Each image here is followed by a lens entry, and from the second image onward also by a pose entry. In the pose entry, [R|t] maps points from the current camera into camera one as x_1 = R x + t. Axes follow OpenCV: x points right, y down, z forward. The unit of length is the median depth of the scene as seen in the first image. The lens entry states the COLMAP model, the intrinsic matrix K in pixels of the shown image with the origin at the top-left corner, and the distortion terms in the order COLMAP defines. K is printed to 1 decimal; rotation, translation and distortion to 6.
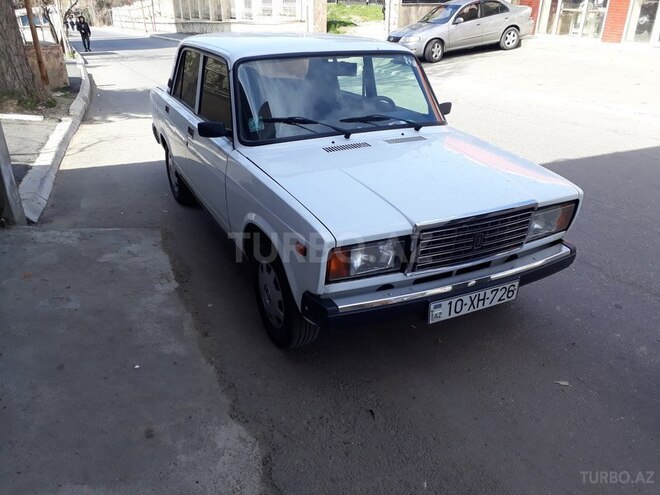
lens RADIAL K [[516.4, 0, 330.1], [0, 516.4, 246.9], [0, 0, 1]] dist [-0.002423, -0.006340]
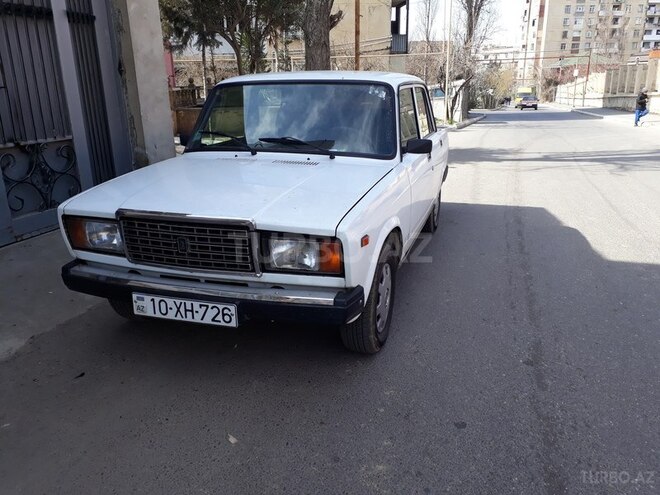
lens RADIAL K [[516.4, 0, 330.9], [0, 516.4, 250.4], [0, 0, 1]] dist [-0.002423, -0.006340]
pose [[0.721257, 0.184966, -0.667515, 1.083535], [-0.267538, 0.963293, -0.022153, -0.052022], [0.638915, 0.194564, 0.744267, 0.437970]]
